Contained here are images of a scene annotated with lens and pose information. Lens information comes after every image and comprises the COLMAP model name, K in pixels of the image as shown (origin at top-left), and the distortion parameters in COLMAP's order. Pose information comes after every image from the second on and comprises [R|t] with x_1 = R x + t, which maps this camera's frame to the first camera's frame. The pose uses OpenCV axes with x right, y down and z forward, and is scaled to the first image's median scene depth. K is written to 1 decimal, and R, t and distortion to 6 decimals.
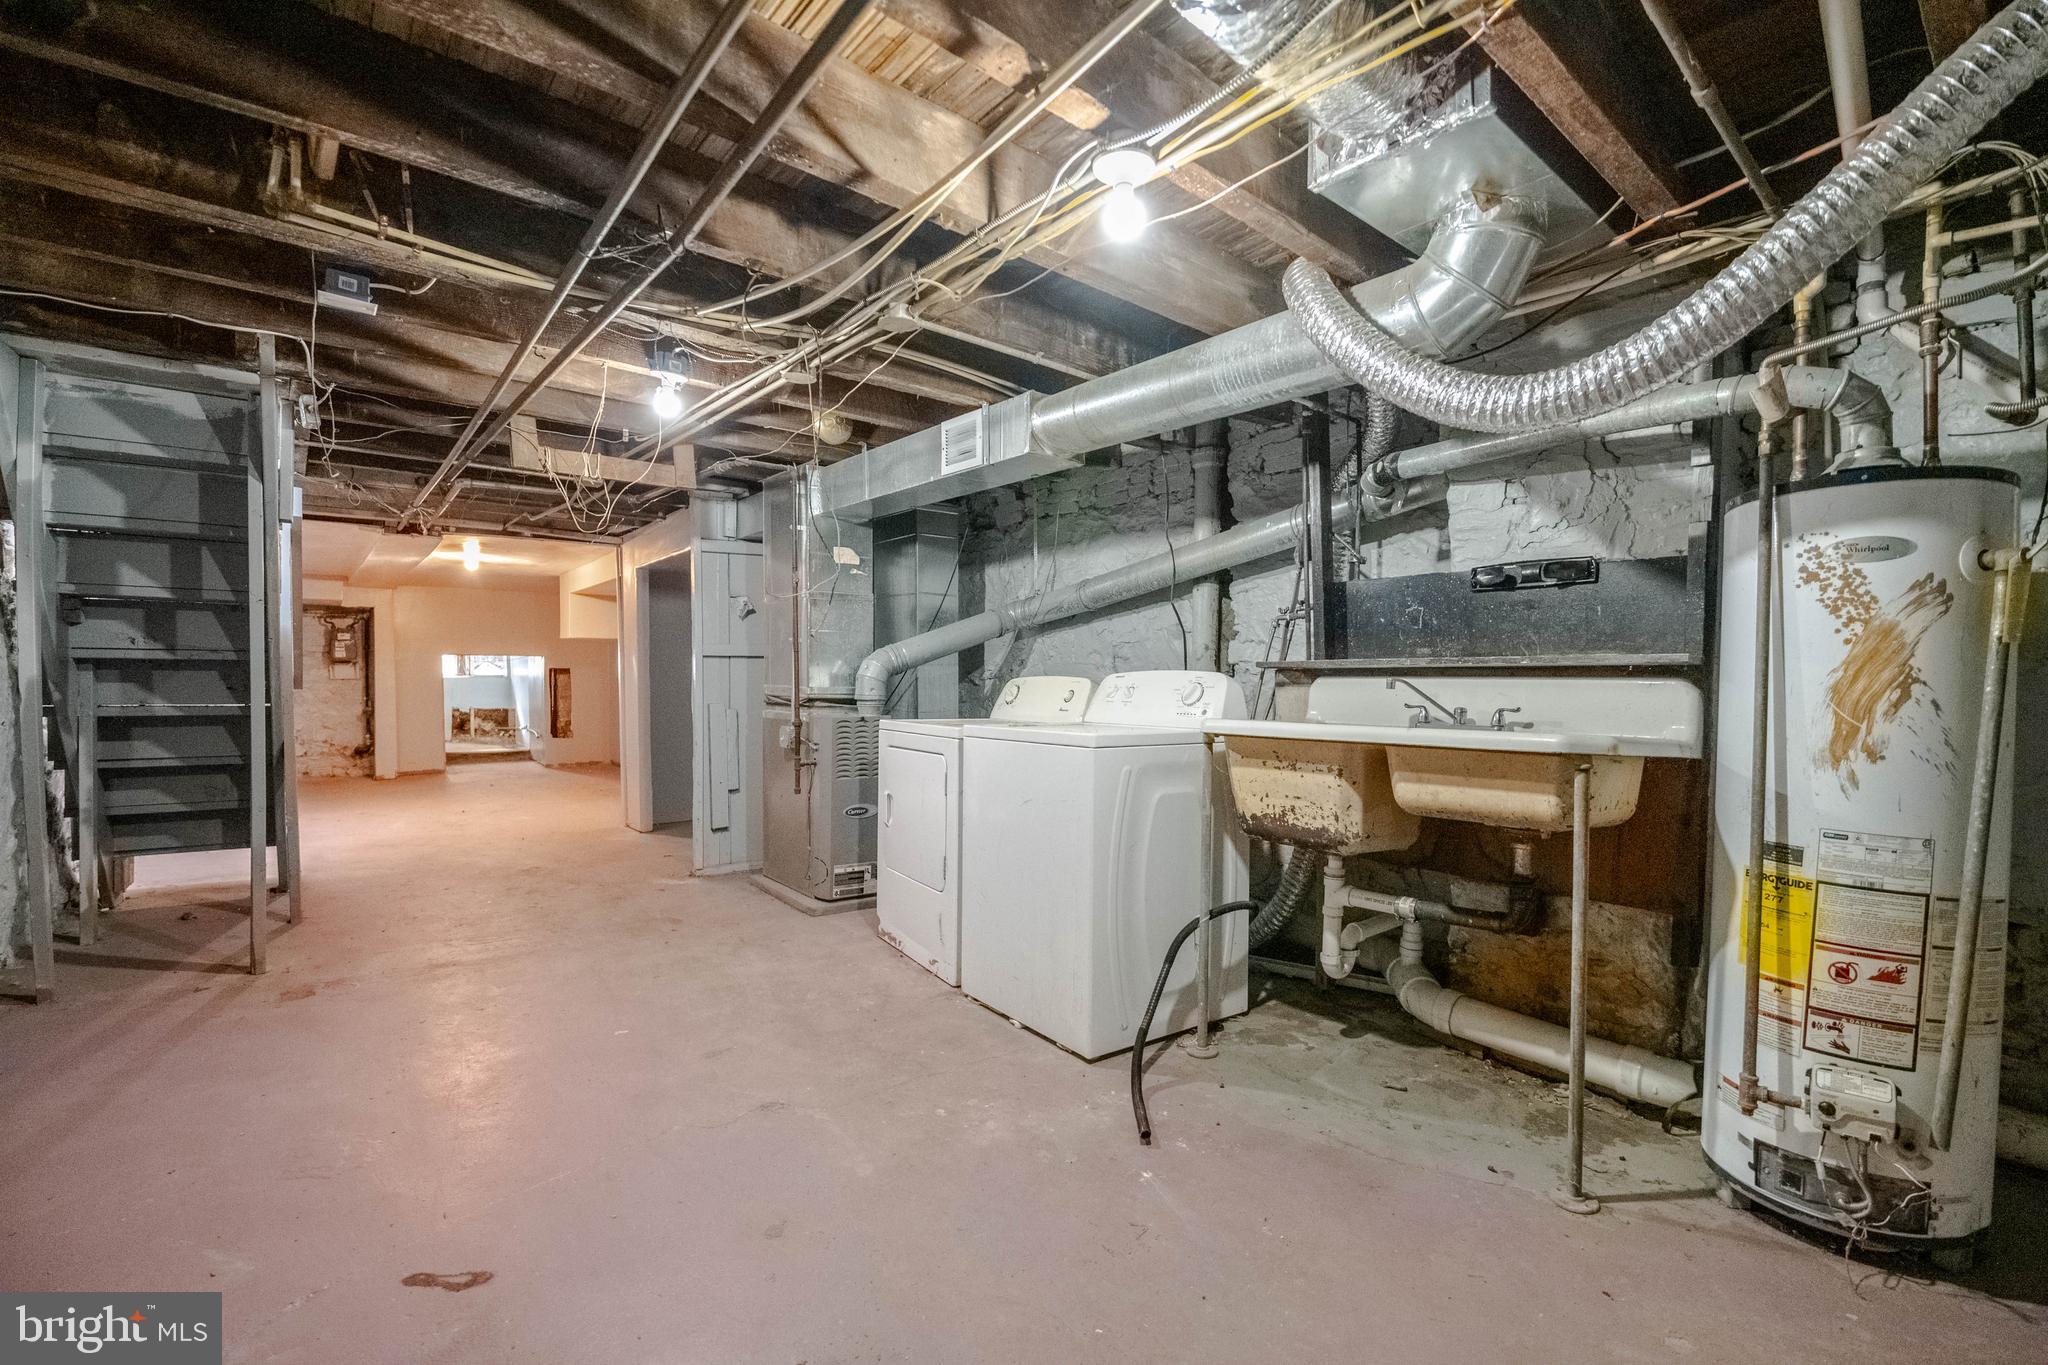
lens RADIAL K [[872.0, 0, 1030.3], [0, 872.0, 701.8], [0, 0, 1]] dist [-0.011053, -0.002961]
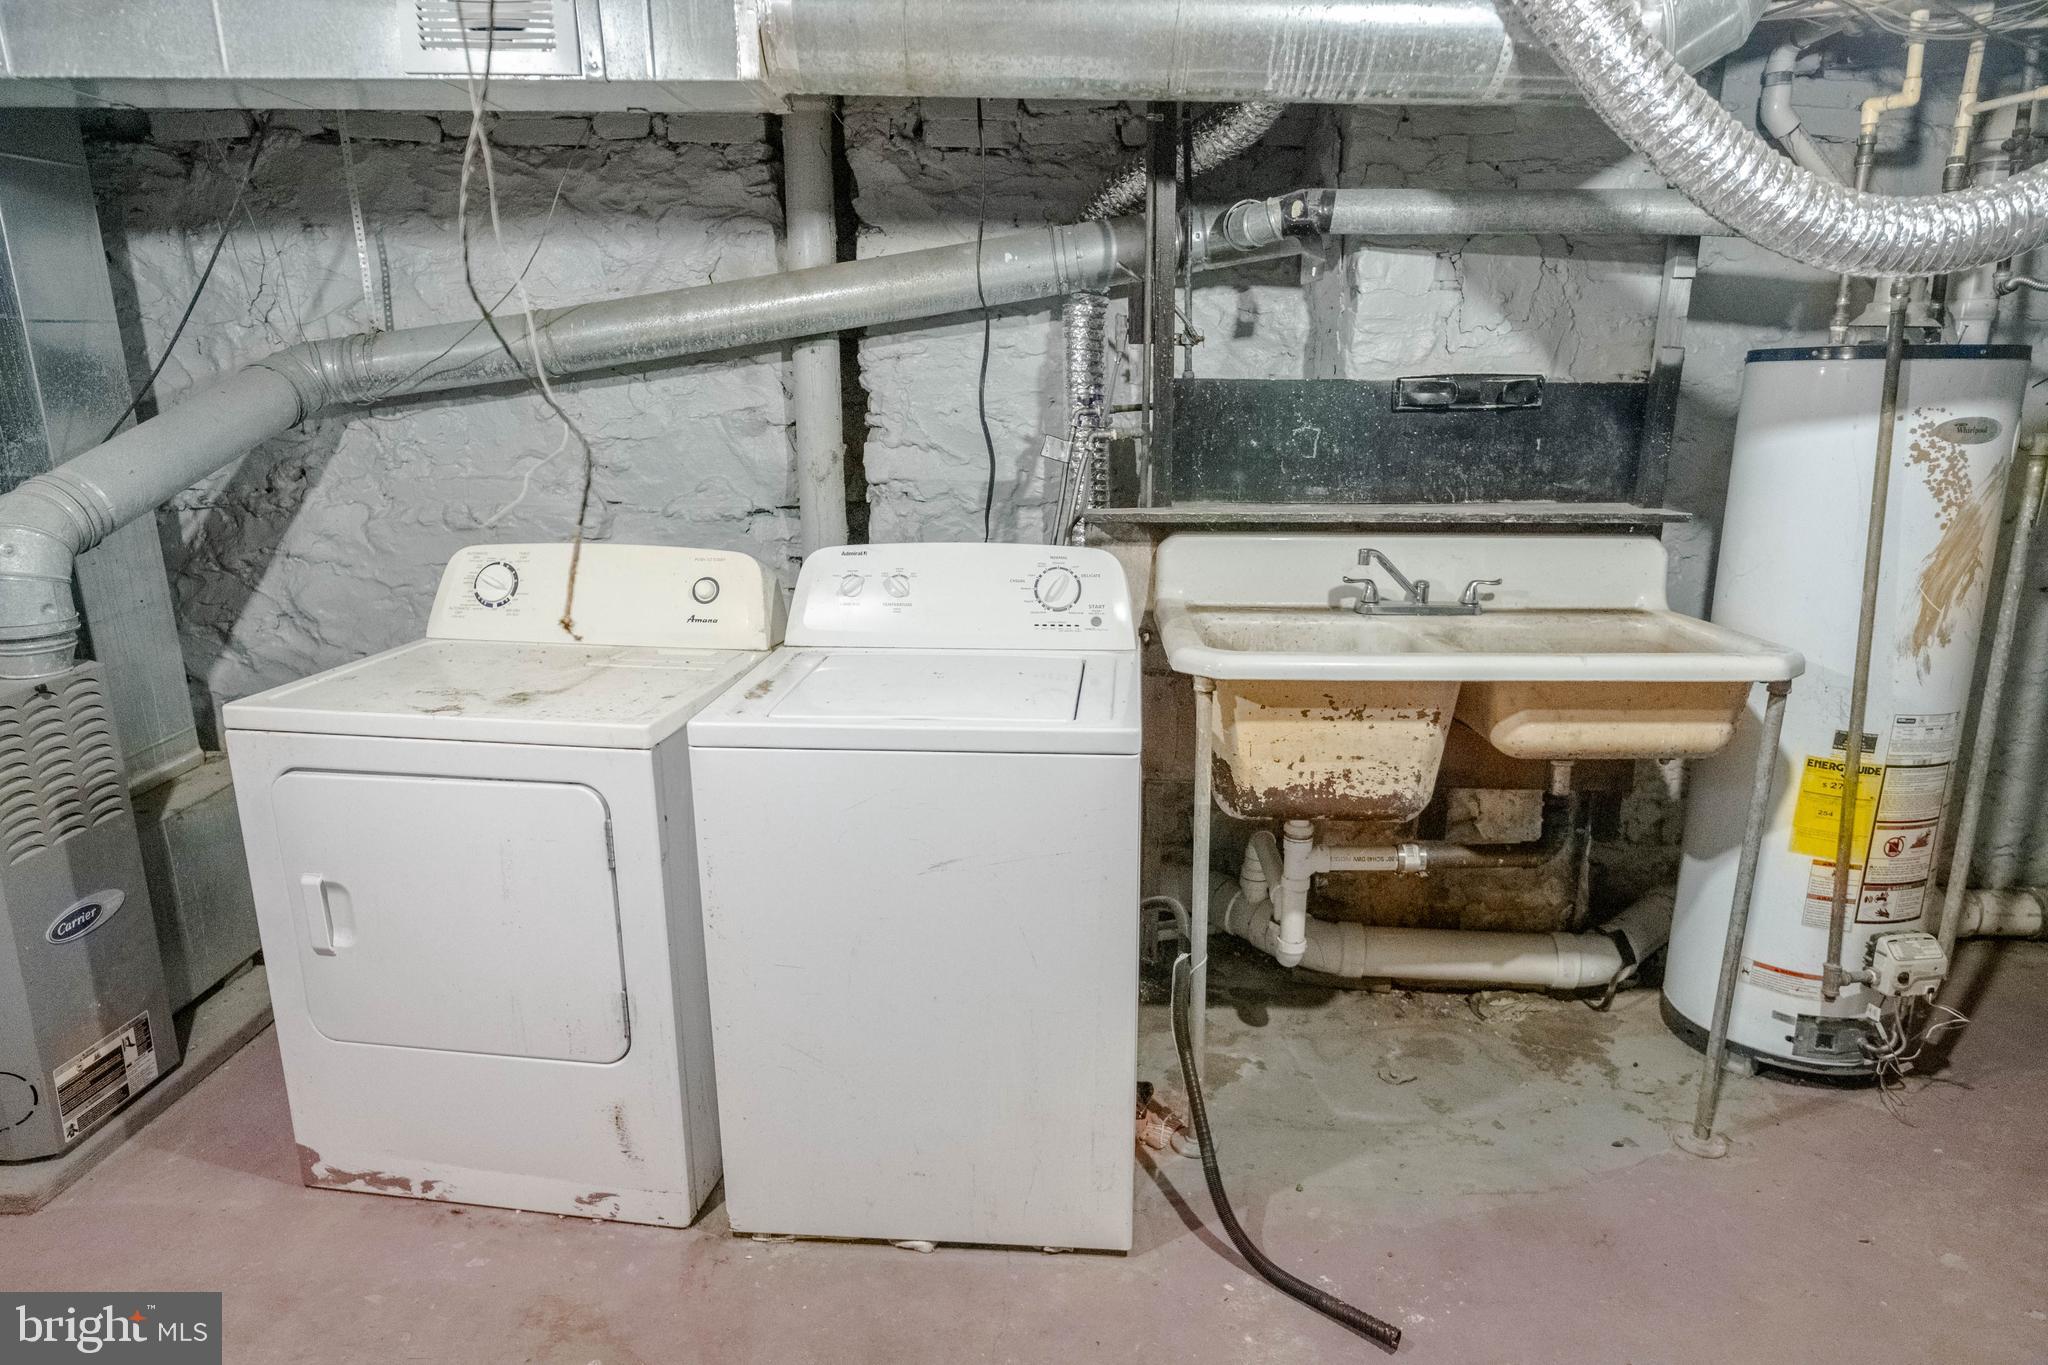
lens RADIAL K [[1232.6, 0, 1023.6], [0, 1232.6, 689.0], [0, 0, 1]] dist [0.012135, 0.000295]
pose [[0.653658, -0.207810, 0.727700, -0.572102], [0.024982, 0.966961, 0.253696, -0.198966], [-0.756378, -0.147651, 0.637253, 0.628633]]
